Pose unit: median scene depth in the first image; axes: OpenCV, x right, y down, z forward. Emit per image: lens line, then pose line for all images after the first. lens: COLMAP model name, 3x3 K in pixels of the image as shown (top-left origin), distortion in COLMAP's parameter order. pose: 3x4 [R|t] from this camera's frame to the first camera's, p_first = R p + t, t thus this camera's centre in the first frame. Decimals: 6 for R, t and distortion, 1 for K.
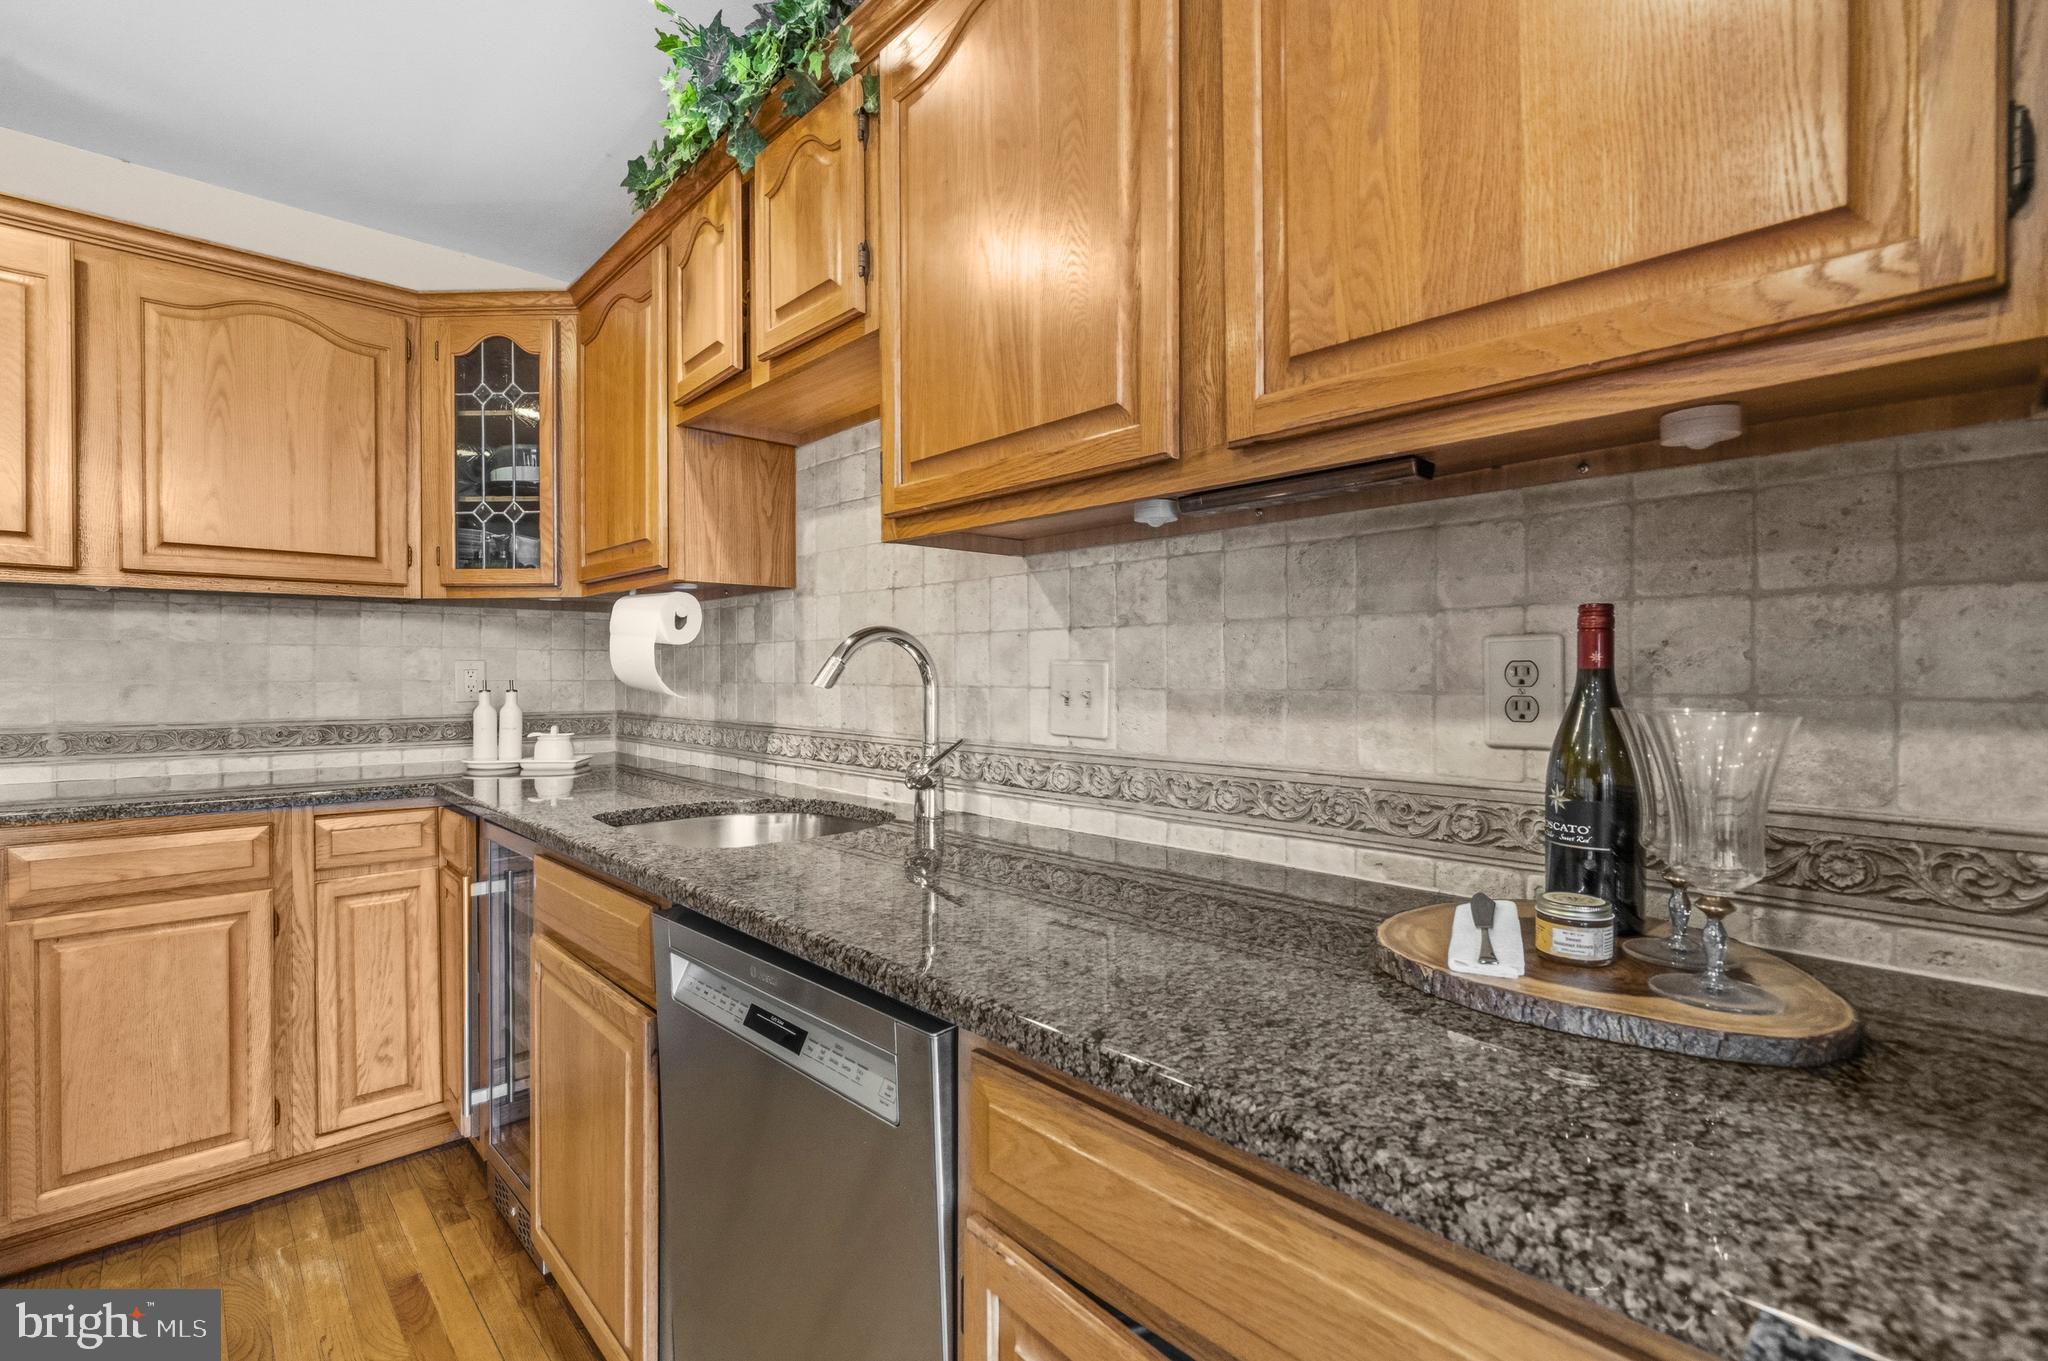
lens RADIAL K [[926.5, 0, 1024.0], [0, 926.5, 680.5], [0, 0, 1]] dist [-0.001994, -0.000784]
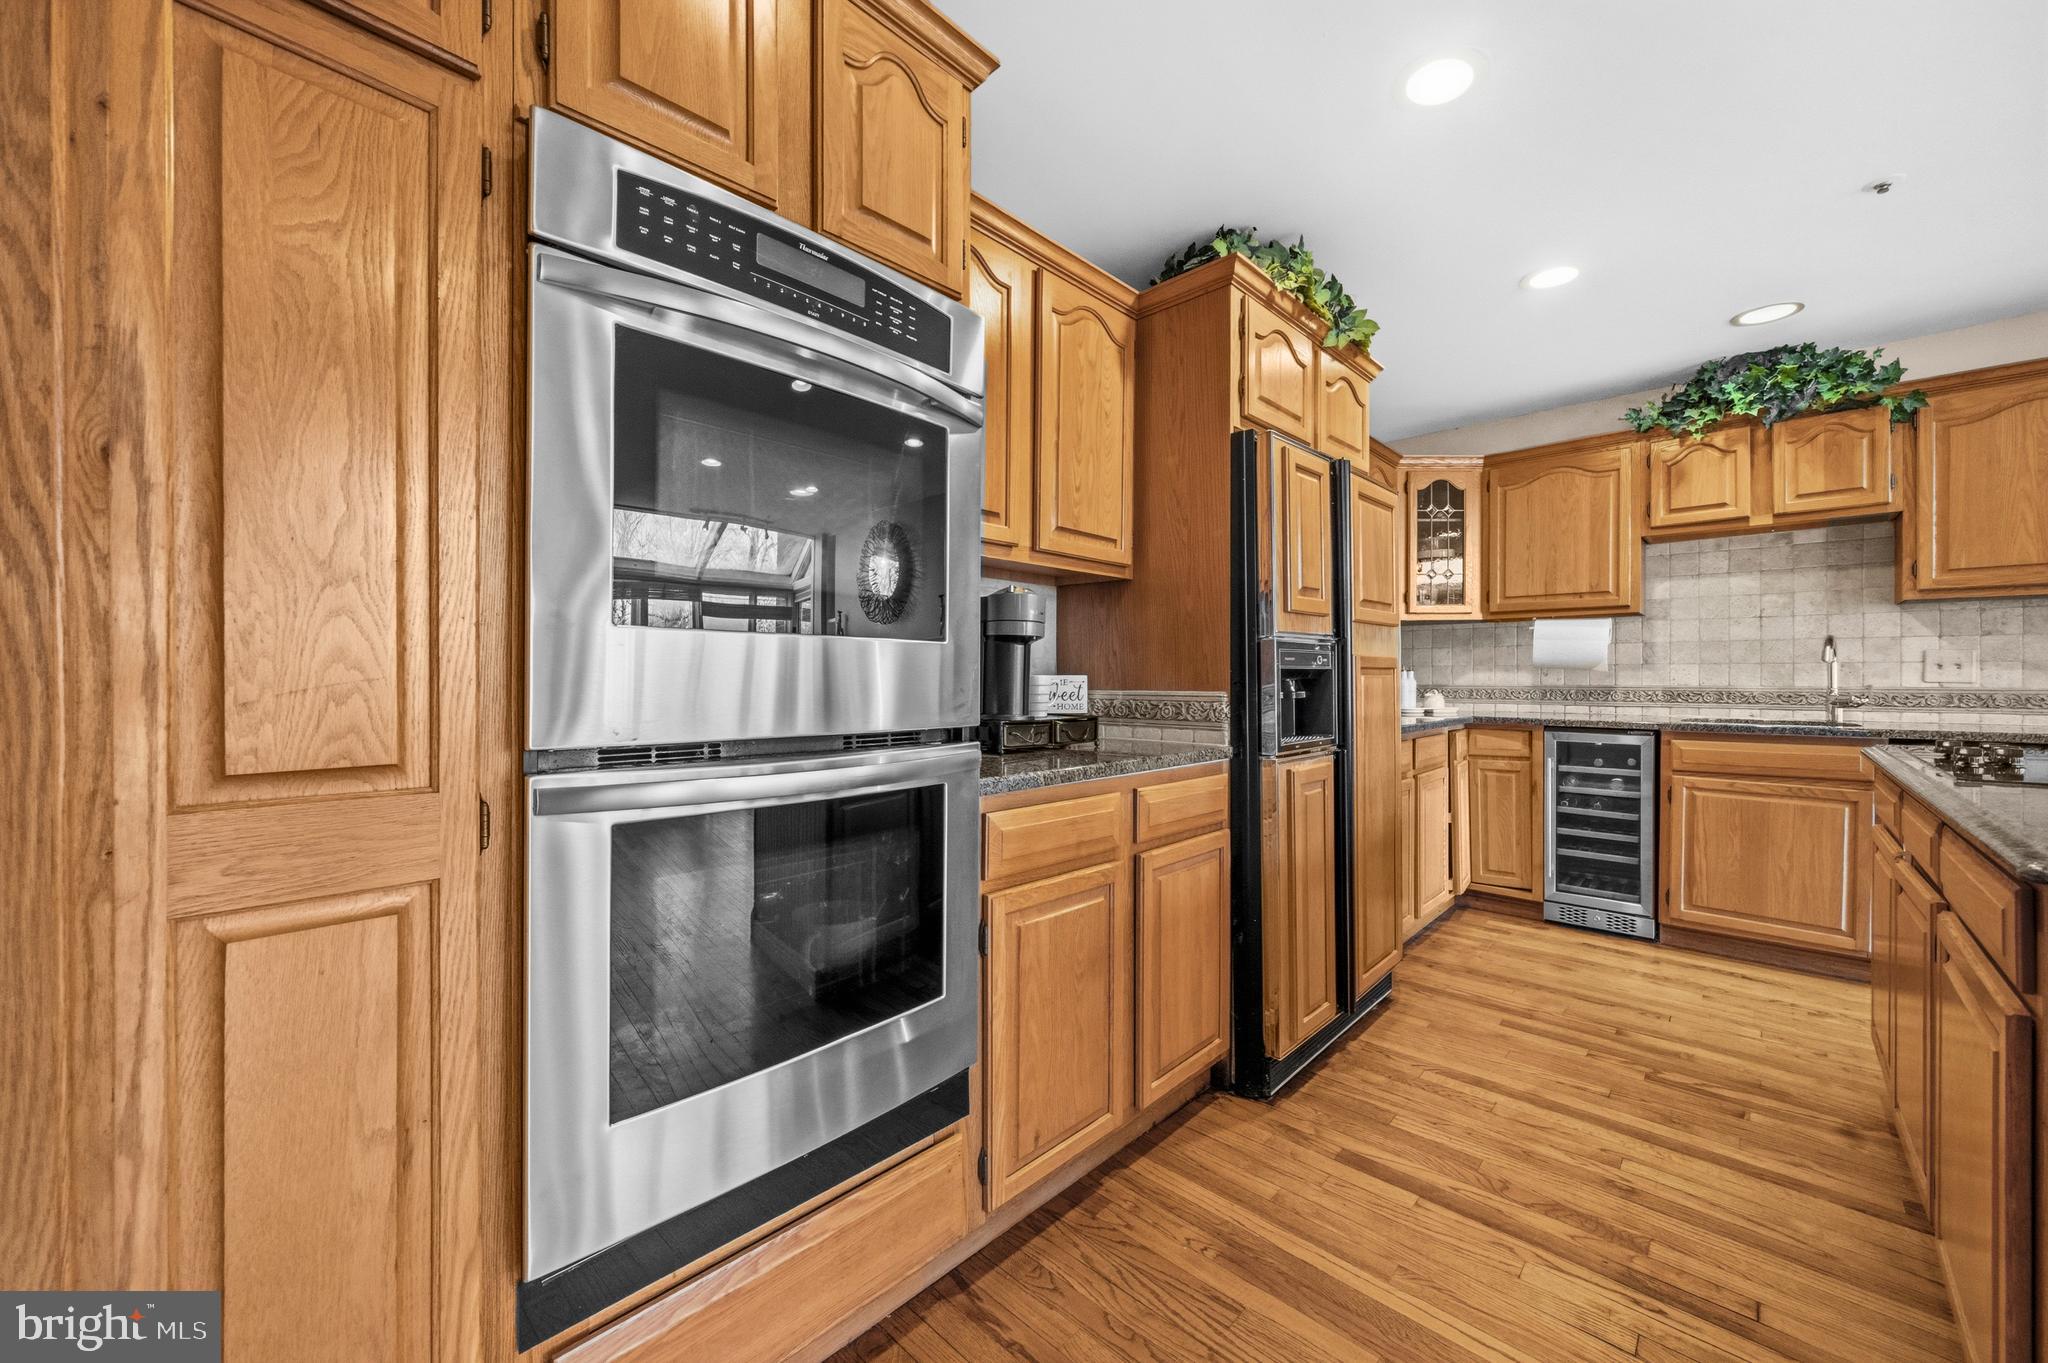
lens RADIAL K [[773.7, 0, 1024.8], [0, 773.7, 679.1], [0, 0, 1]] dist [-0.000658, -0.000089]
pose [[0.998195, -0.003595, 0.059943, -1.823245], [0.003711, 0.999991, -0.001827, 0.036007], [-0.059936, 0.002046, 0.998200, -0.615057]]
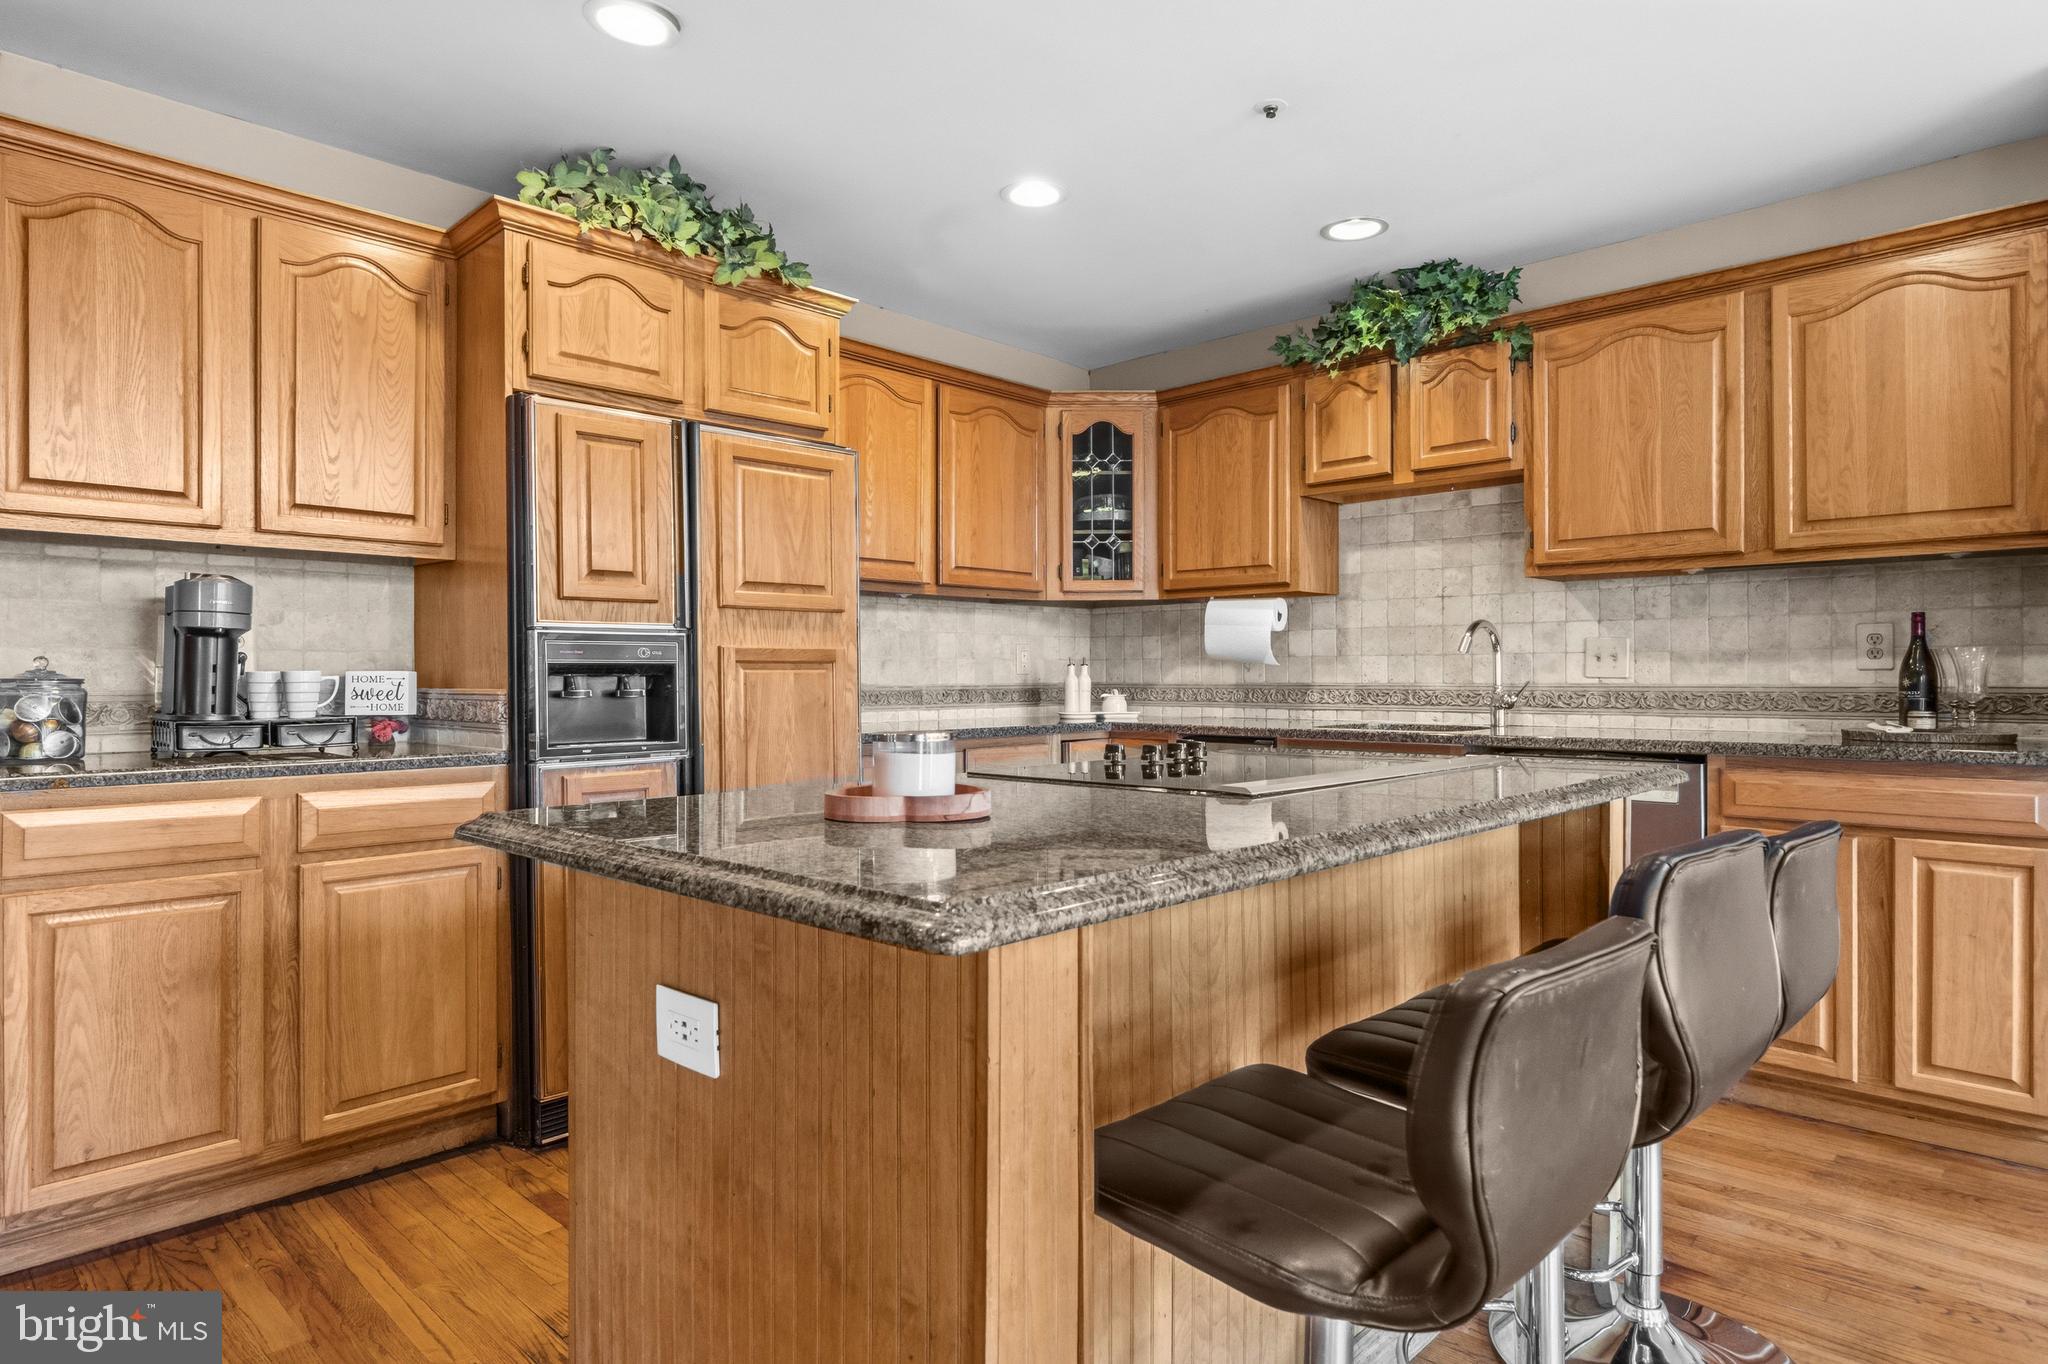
lens RADIAL K [[1150.8, 0, 1024.0], [0, 1150.8, 682.0], [0, 0, 1]] dist [0.001984, -0.000777]
pose [[0.998054, -0.006597, 0.062011, -0.982281], [0.006512, 0.999978, 0.001574, 0.044568], [-0.062020, -0.001167, 0.998074, -0.984898]]
